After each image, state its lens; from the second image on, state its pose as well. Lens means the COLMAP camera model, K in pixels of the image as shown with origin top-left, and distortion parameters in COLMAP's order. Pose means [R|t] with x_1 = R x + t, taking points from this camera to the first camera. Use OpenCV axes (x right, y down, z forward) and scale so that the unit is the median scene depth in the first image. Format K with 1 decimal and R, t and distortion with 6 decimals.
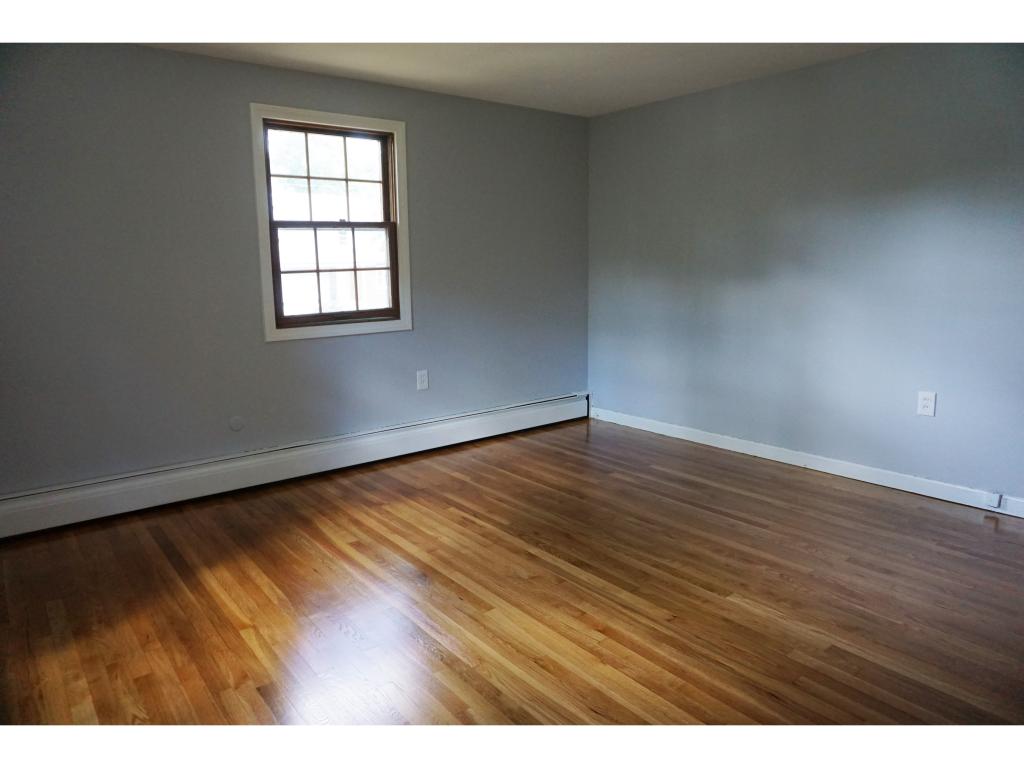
lens RADIAL K [[678.6, 0, 512.0], [0, 678.6, 384.0], [0, 0, 1]] dist [-0.029039, 0.003408]
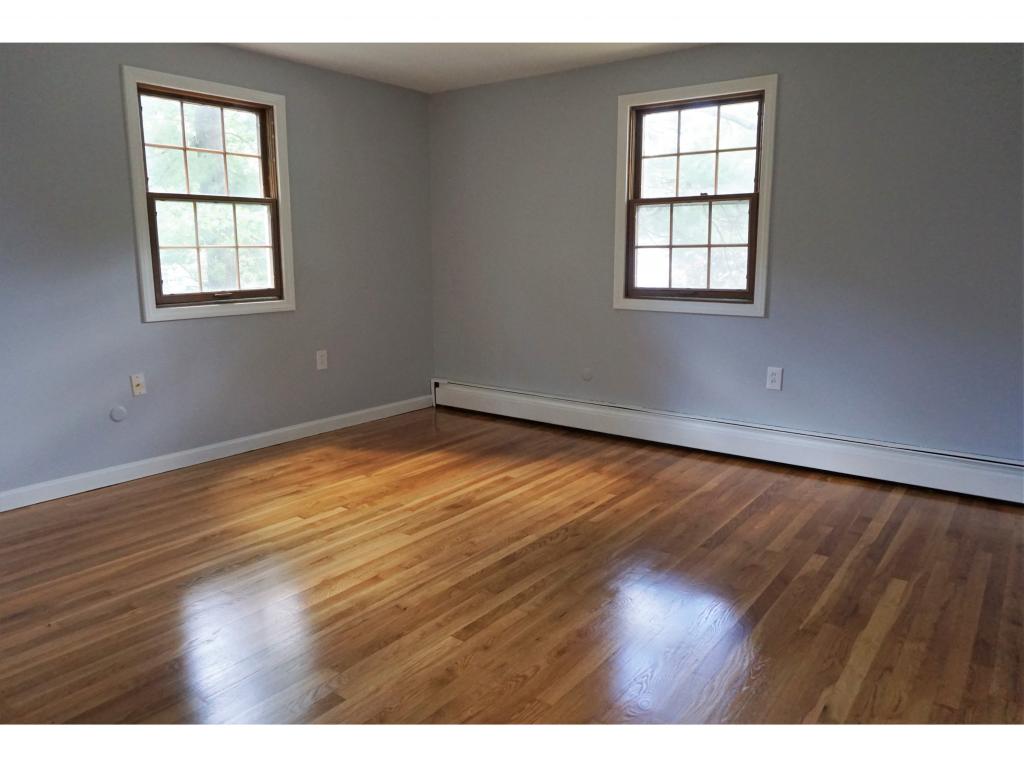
lens RADIAL K [[712.7, 0, 512.0], [0, 712.7, 383.5], [0, 0, 1]] dist [-0.019658, 0.001491]
pose [[0.244985, 0.188223, -0.951081, 0.722615], [-0.175547, 0.973371, 0.147416, -0.083825], [0.953502, 0.130844, 0.271503, 0.517051]]
